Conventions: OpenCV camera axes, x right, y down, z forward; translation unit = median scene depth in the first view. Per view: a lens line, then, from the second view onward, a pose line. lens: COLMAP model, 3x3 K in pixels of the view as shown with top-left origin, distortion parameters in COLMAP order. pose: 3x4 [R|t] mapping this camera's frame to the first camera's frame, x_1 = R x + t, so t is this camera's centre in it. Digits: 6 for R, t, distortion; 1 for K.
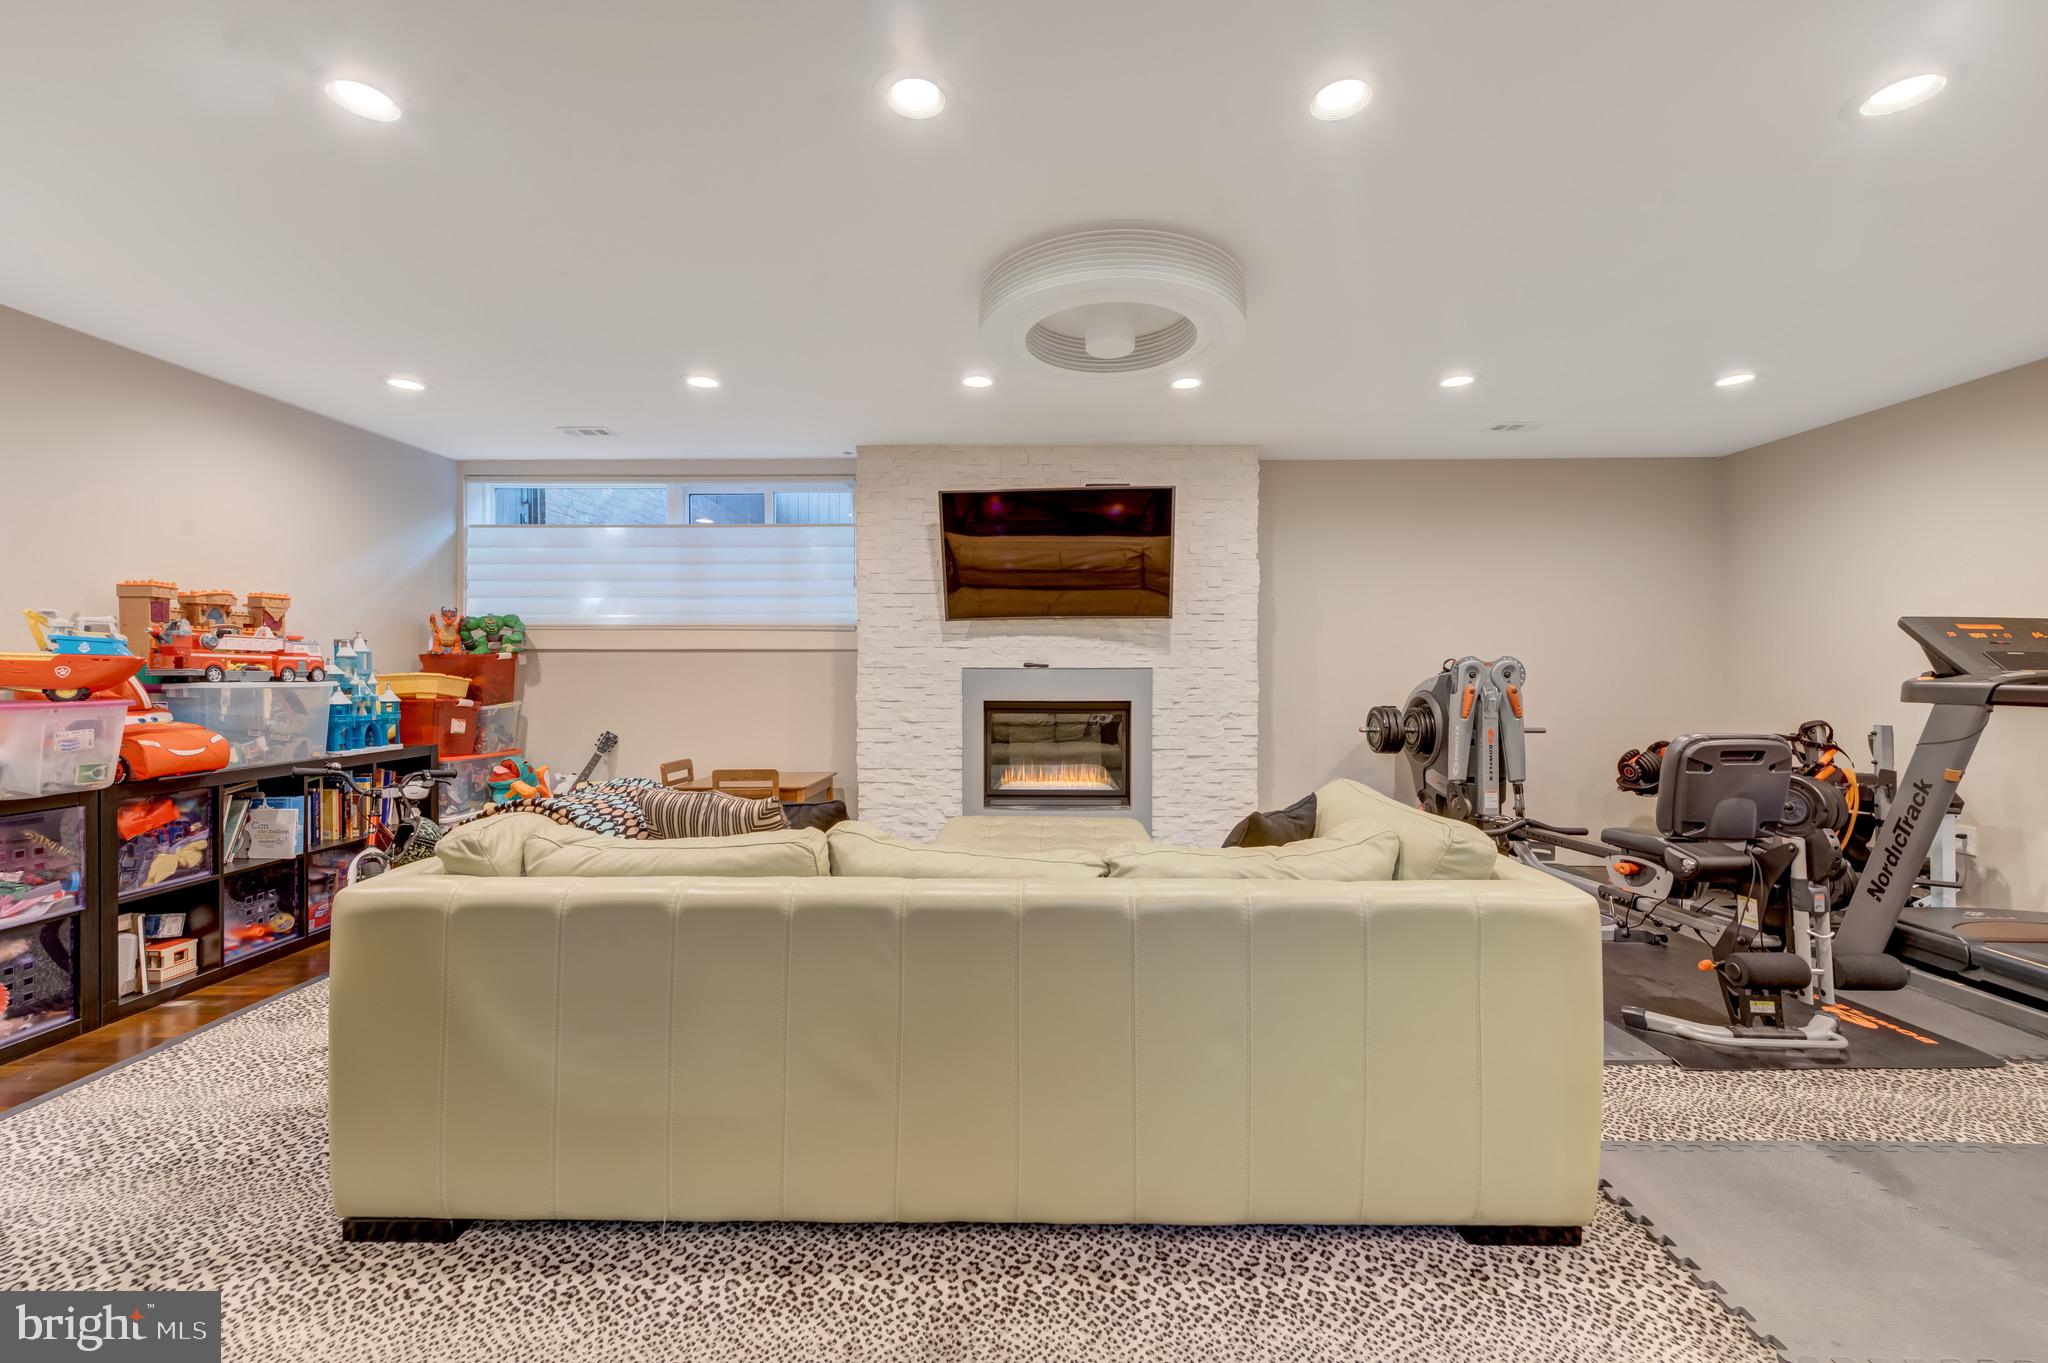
lens RADIAL K [[832.3, 0, 1019.7], [0, 832.3, 669.2], [0, 0, 1]] dist [0.024741, -0.000167]
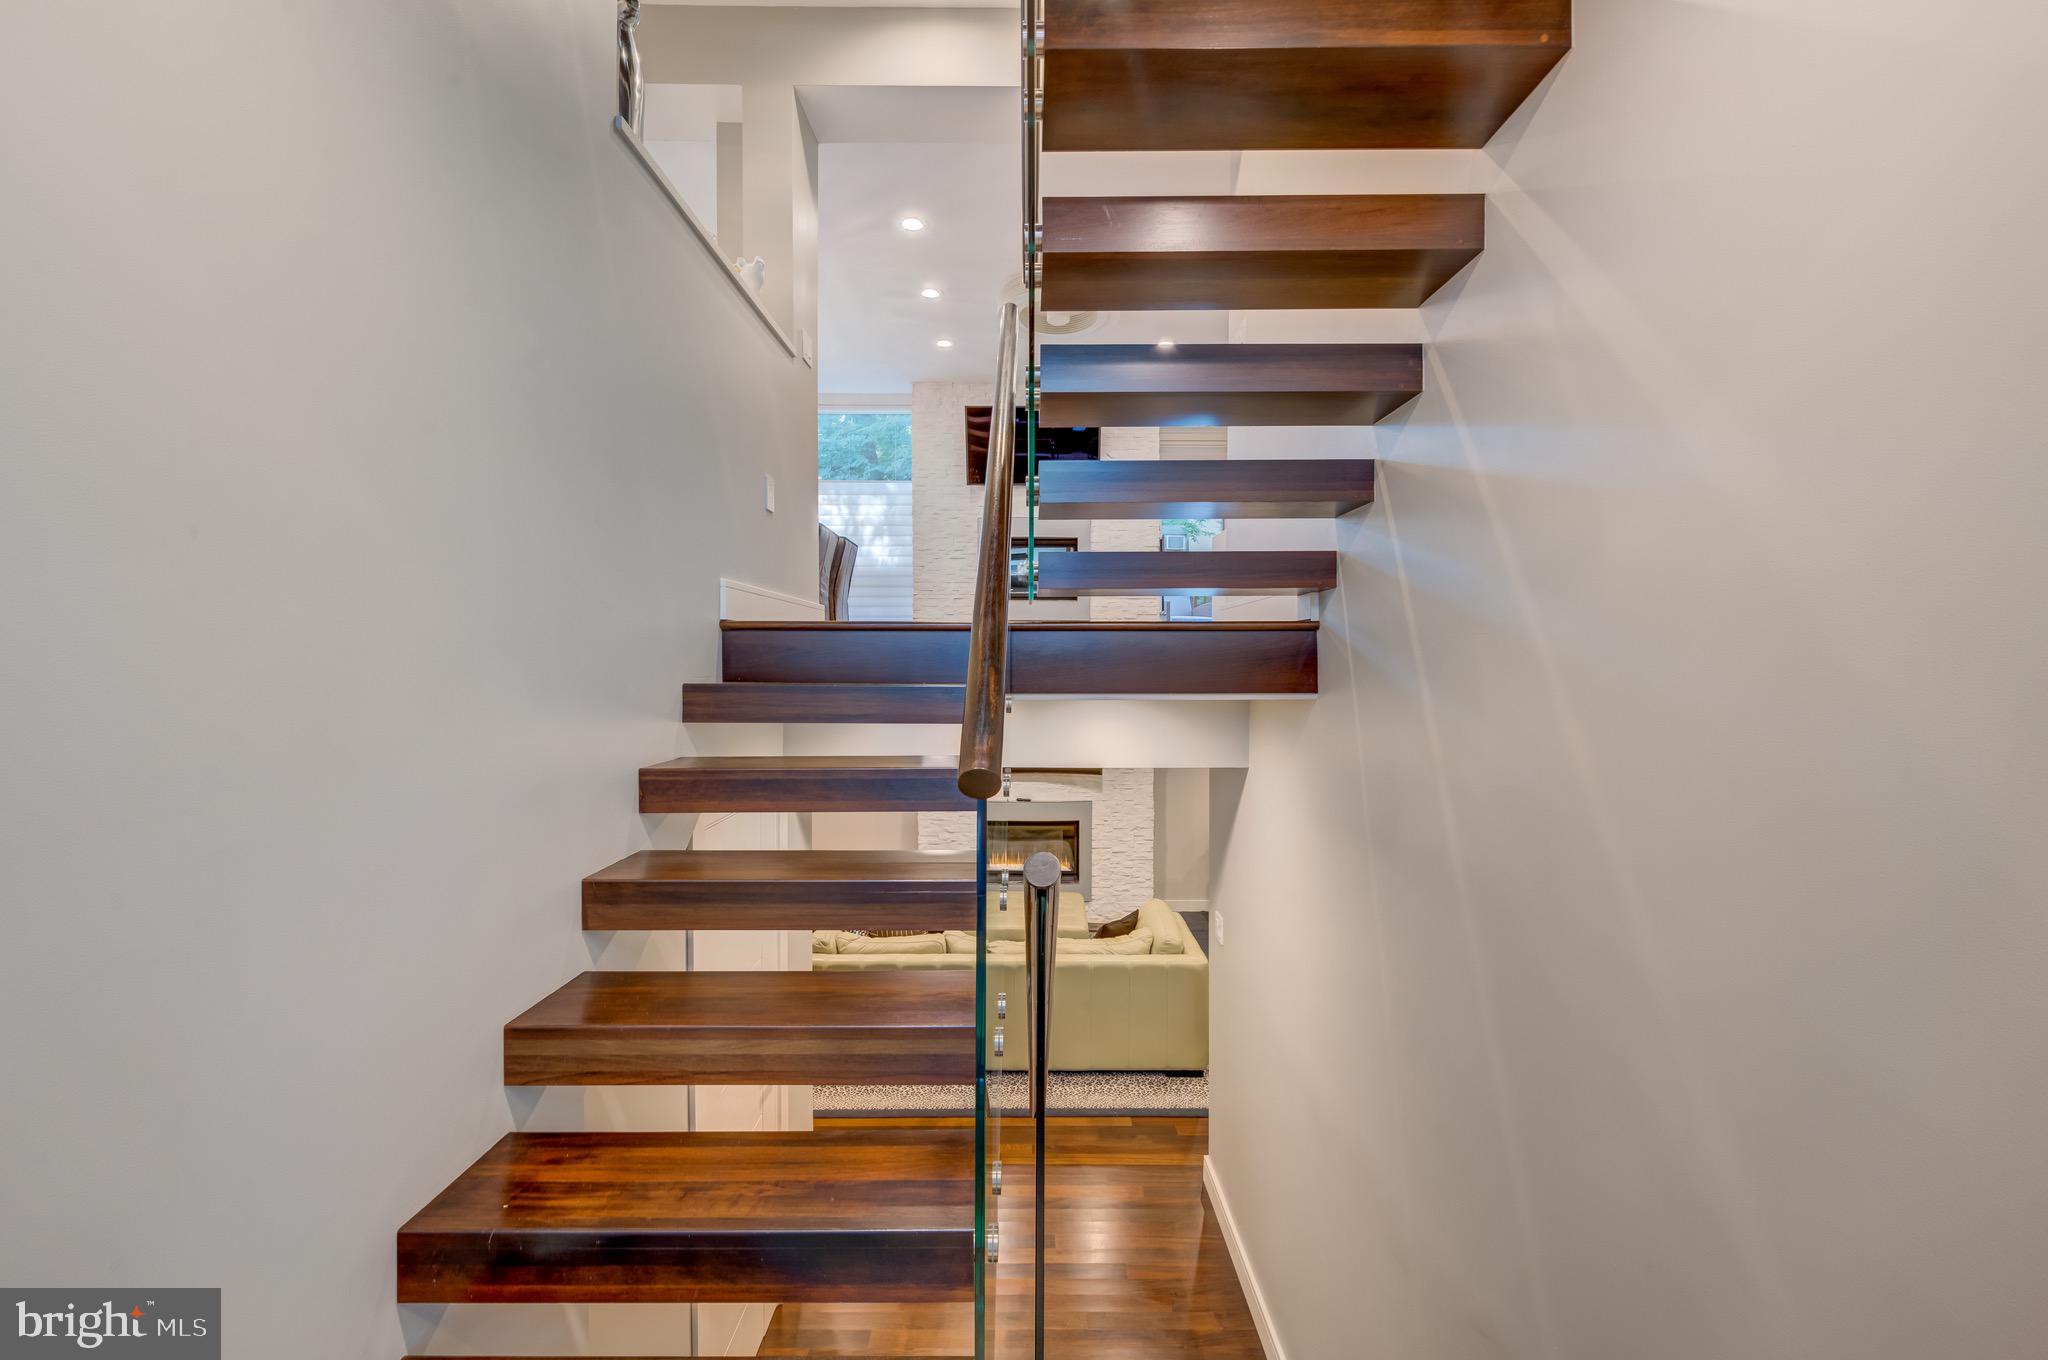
lens RADIAL K [[820.4, 0, 1024.0], [0, 820.4, 680.0], [0, 0, 1]] dist [-0.001140, -0.000358]
pose [[0.999894, -0.000624, 0.014526, -0.003262], [0.000397, 0.999878, 0.015604, -0.273045], [-0.014534, -0.015596, 0.999773, -0.666612]]
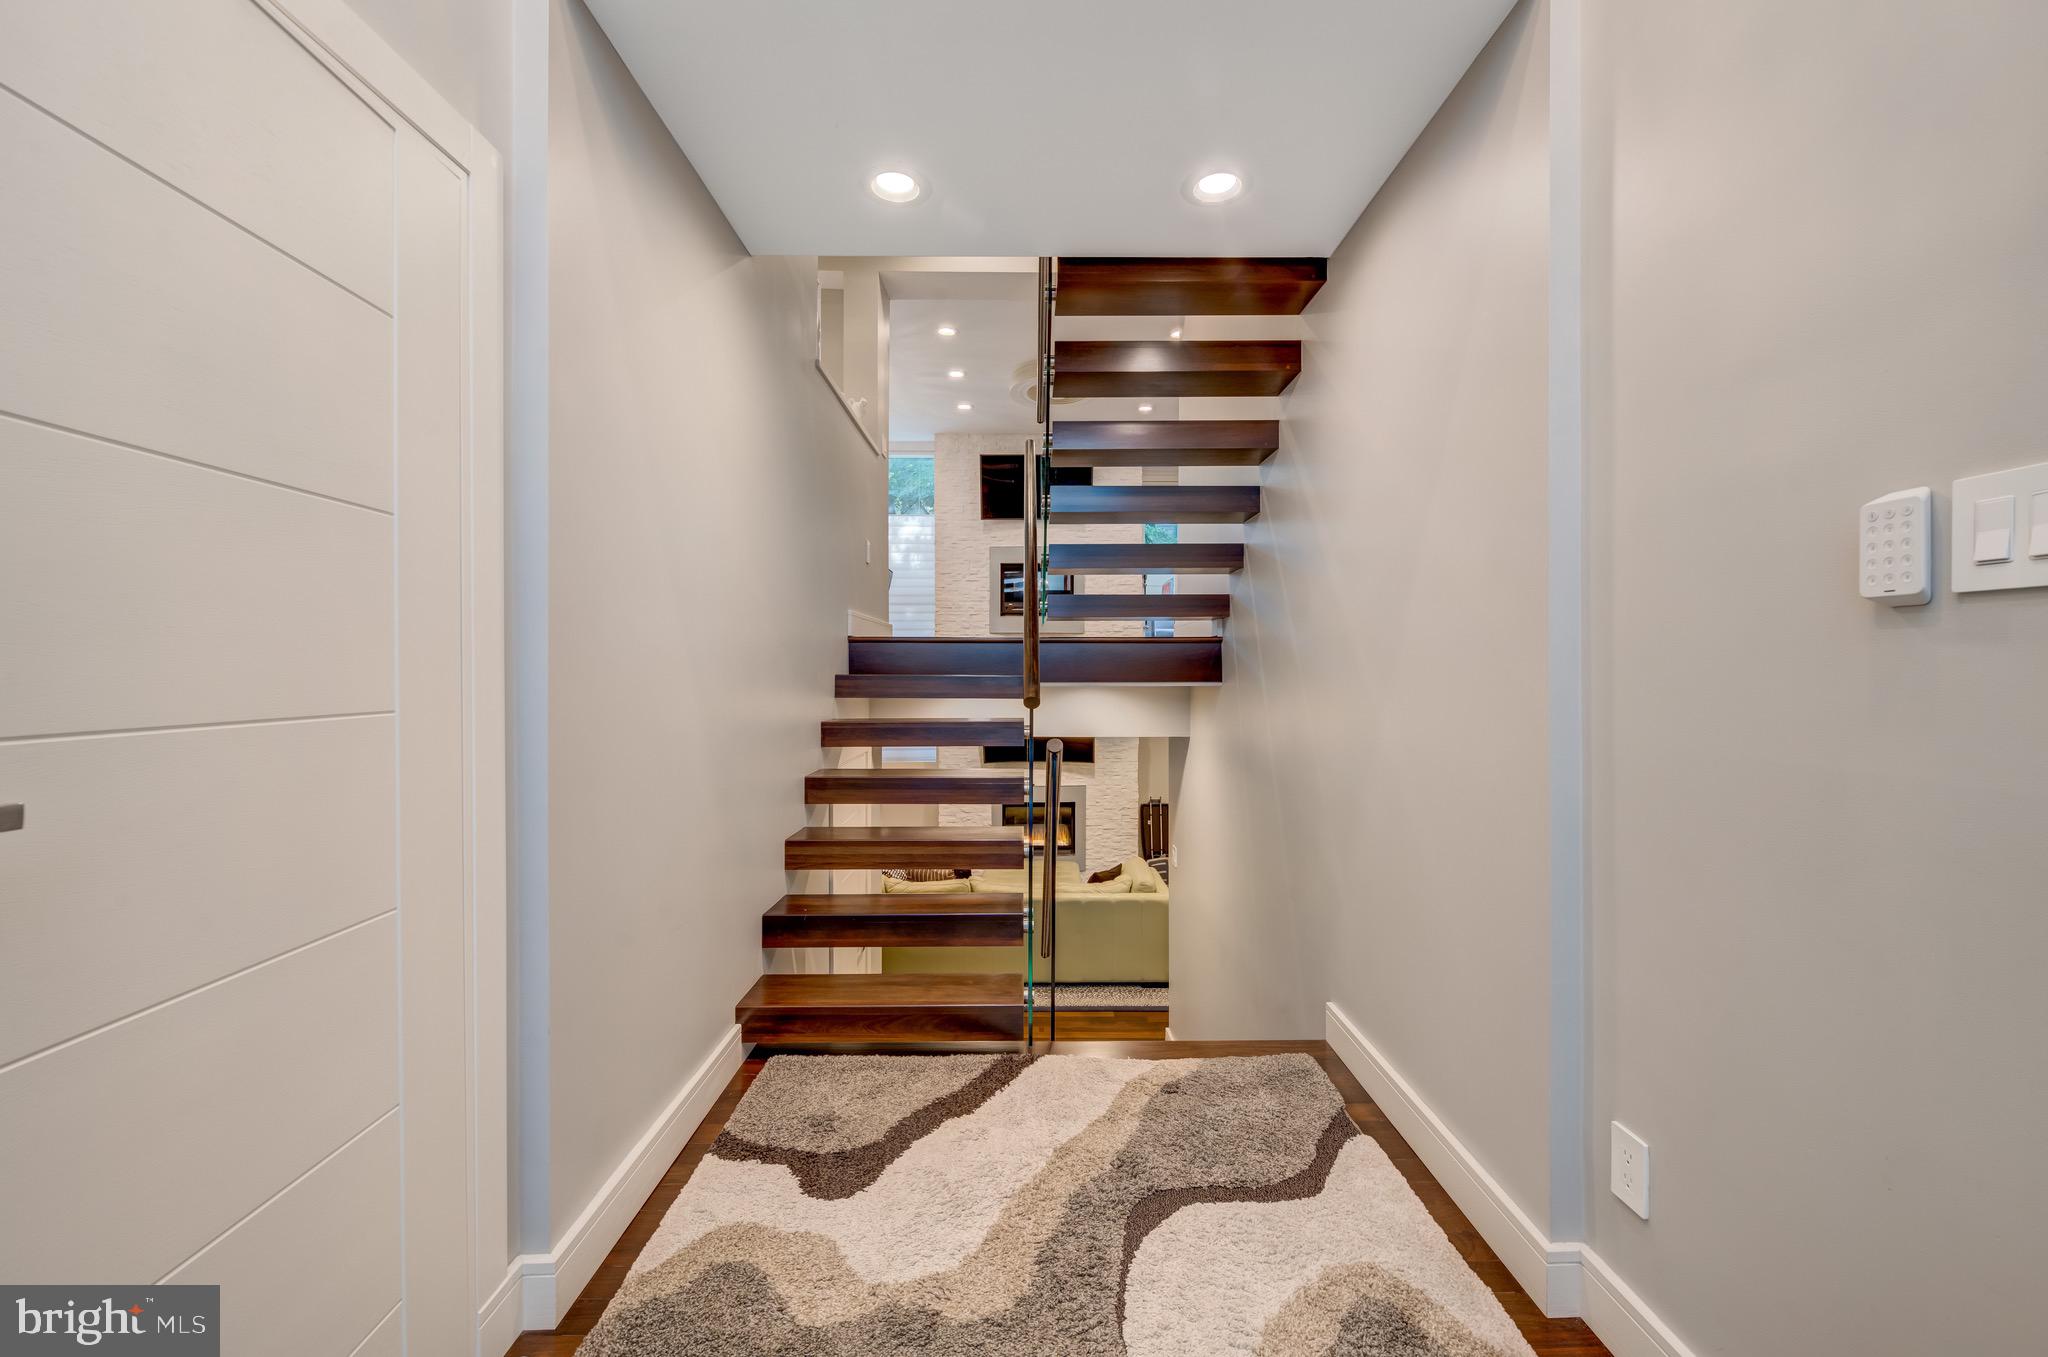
lens RADIAL K [[820.4, 0, 1024.0], [0, 820.4, 678.5], [0, 0, 1]] dist [-0.001140, -0.000358]
pose [[0.999850, 0.000055, 0.017345, -0.024255], [-0.000083, 0.999999, 0.001623, -0.261431], [-0.017345, -0.001624, 0.999848, -0.974238]]
